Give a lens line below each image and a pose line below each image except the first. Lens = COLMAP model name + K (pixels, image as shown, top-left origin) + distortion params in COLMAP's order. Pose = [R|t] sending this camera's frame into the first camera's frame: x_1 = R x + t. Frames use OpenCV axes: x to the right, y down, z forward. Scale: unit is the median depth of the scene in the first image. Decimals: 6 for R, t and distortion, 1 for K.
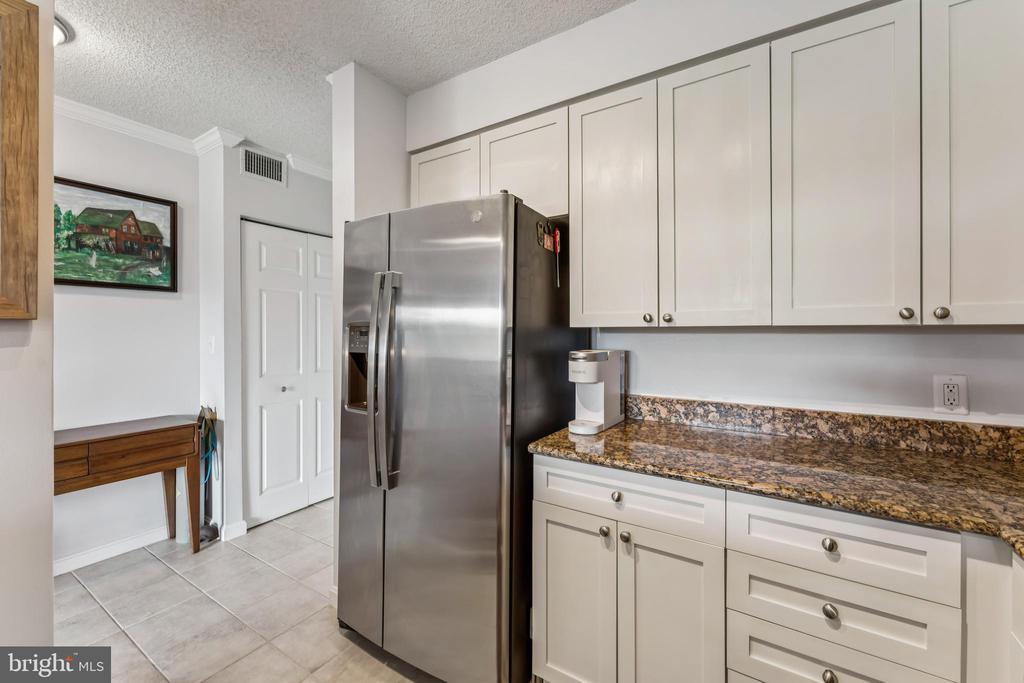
lens RADIAL K [[414.9, 0, 519.2], [0, 414.9, 328.5], [0, 0, 1]] dist [0.000303, -0.001395]
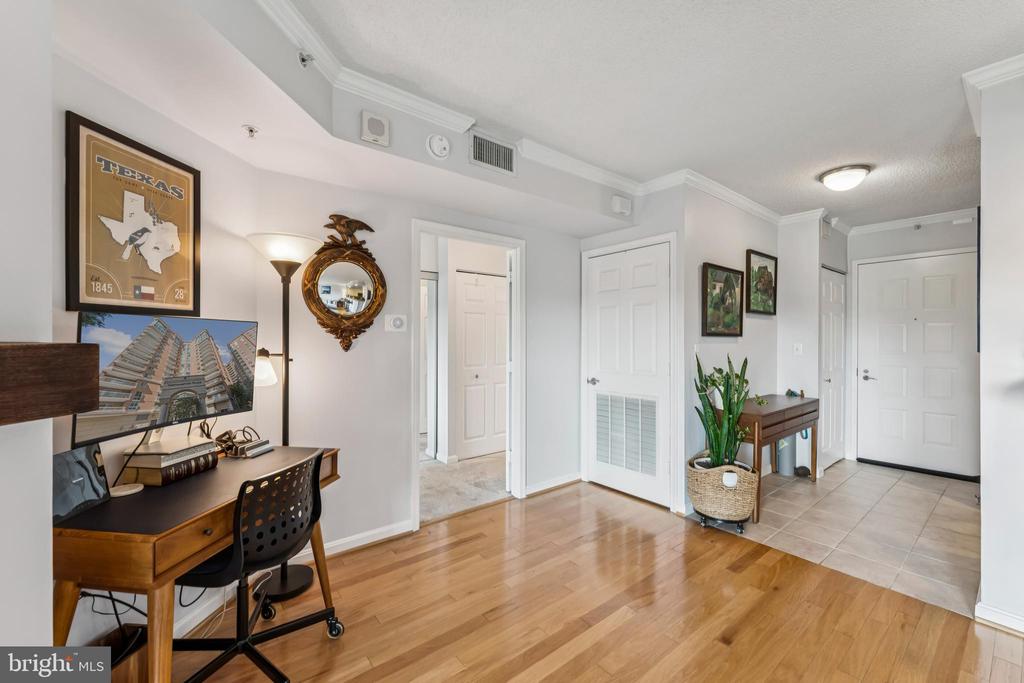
lens RADIAL K [[414.9, 0, 509.2], [0, 414.9, 342.1], [0, 0, 1]] dist [0.000303, -0.001395]
pose [[0.941487, 0.004749, -0.337017, -1.676516], [-0.000720, 0.999927, 0.012076, -0.007442], [0.337049, -0.011127, 0.941421, -1.084927]]
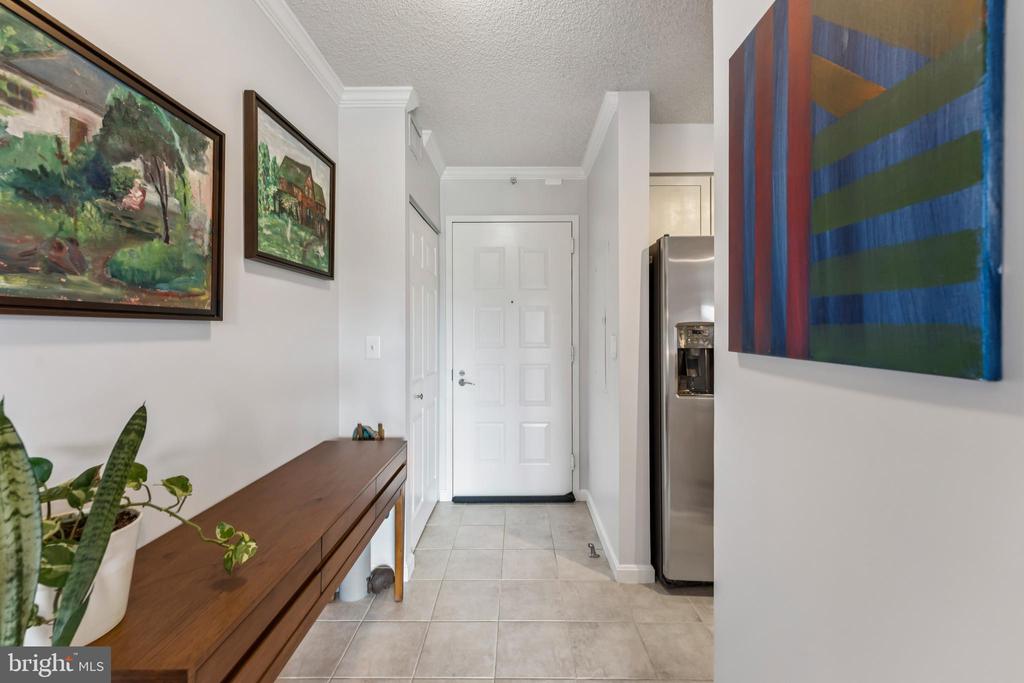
lens RADIAL K [[414.9, 0, 517.7], [0, 414.9, 326.0], [0, 0, 1]] dist [0.000303, -0.001395]
pose [[0.849752, 0.002842, 0.527176, -1.268654], [-0.000736, 0.999991, -0.004203, 0.000783], [-0.527183, 0.003183, 0.849746, 0.224807]]
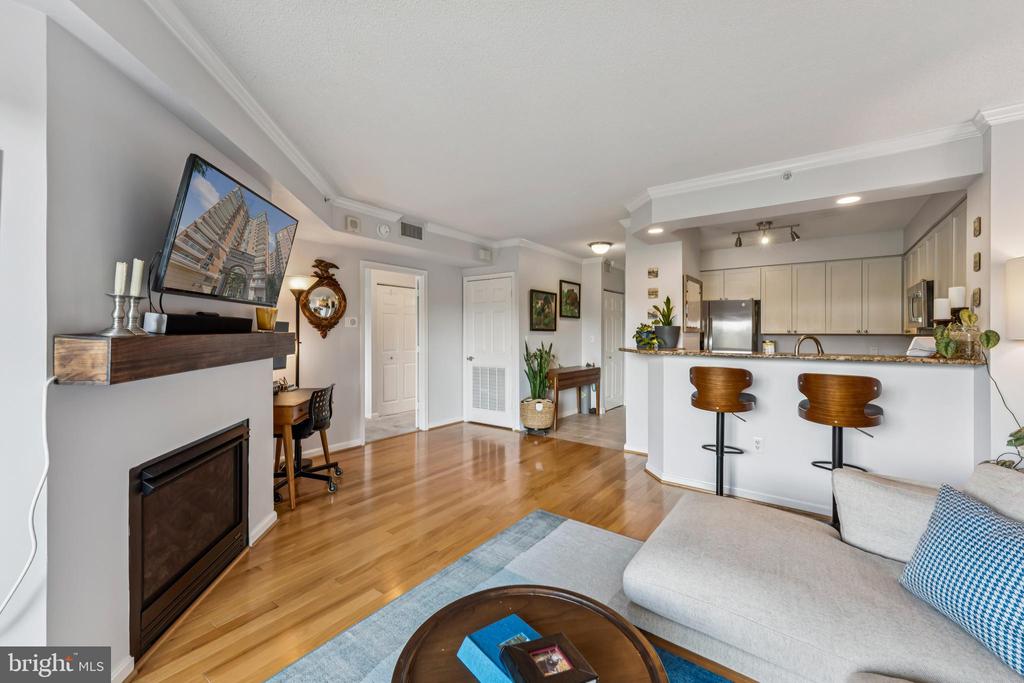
lens RADIAL K [[414.9, 0, 511.2], [0, 414.9, 346.4], [0, 0, 1]] dist [0.000303, -0.001395]
pose [[0.996432, 0.008832, -0.083937, -1.395990], [-0.005707, 0.999284, 0.037398, -0.009734], [0.084207, -0.036786, 0.995769, -2.192080]]
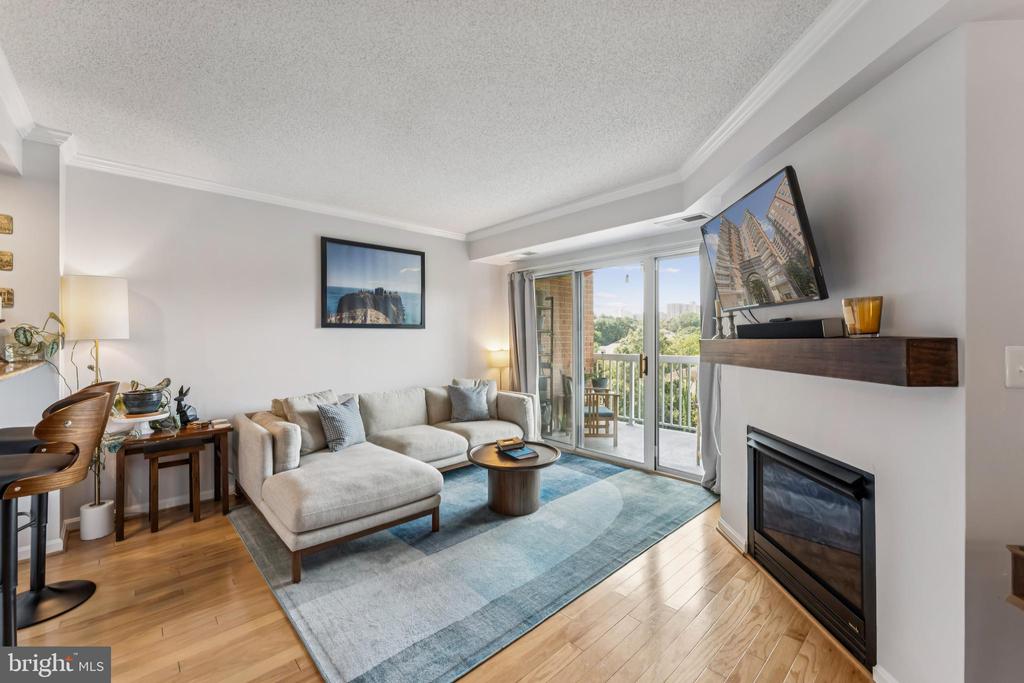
lens RADIAL K [[414.9, 0, 503.8], [0, 414.9, 354.0], [0, 0, 1]] dist [0.000303, -0.001395]
pose [[-0.961949, -0.008936, 0.273082, -1.835057], [0.001821, 0.999233, 0.039112, -0.001627], [-0.273222, 0.038121, -0.961195, -0.002798]]
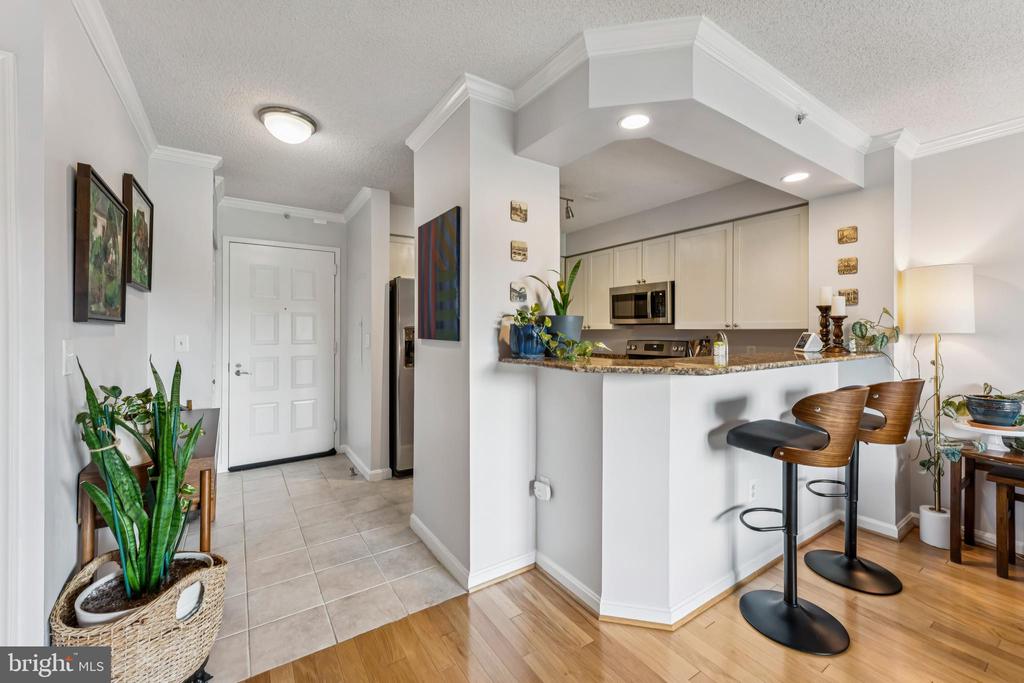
lens RADIAL K [[414.9, 0, 515.4], [0, 414.9, 332.4], [0, 0, 1]] dist [0.000303, -0.001395]
pose [[0.410942, -0.003112, 0.911656, -1.871986], [-0.006199, 0.999962, 0.006207, -0.001804], [-0.911640, -0.008202, 0.410907, -0.318394]]
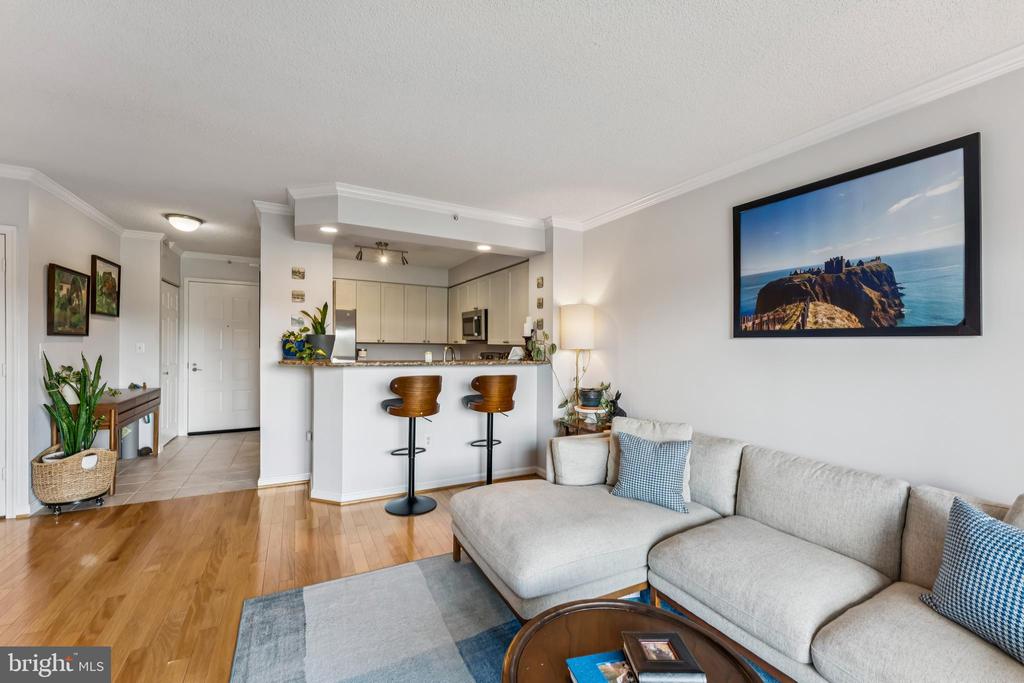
lens RADIAL K [[414.9, 0, 518.7], [0, 414.9, 349.1], [0, 0, 1]] dist [0.000303, -0.001395]
pose [[0.497824, -0.000544, 0.867278, -2.017012], [-0.020492, 0.999713, 0.012390, -0.015309], [-0.867036, -0.023941, 0.497670, -1.763171]]
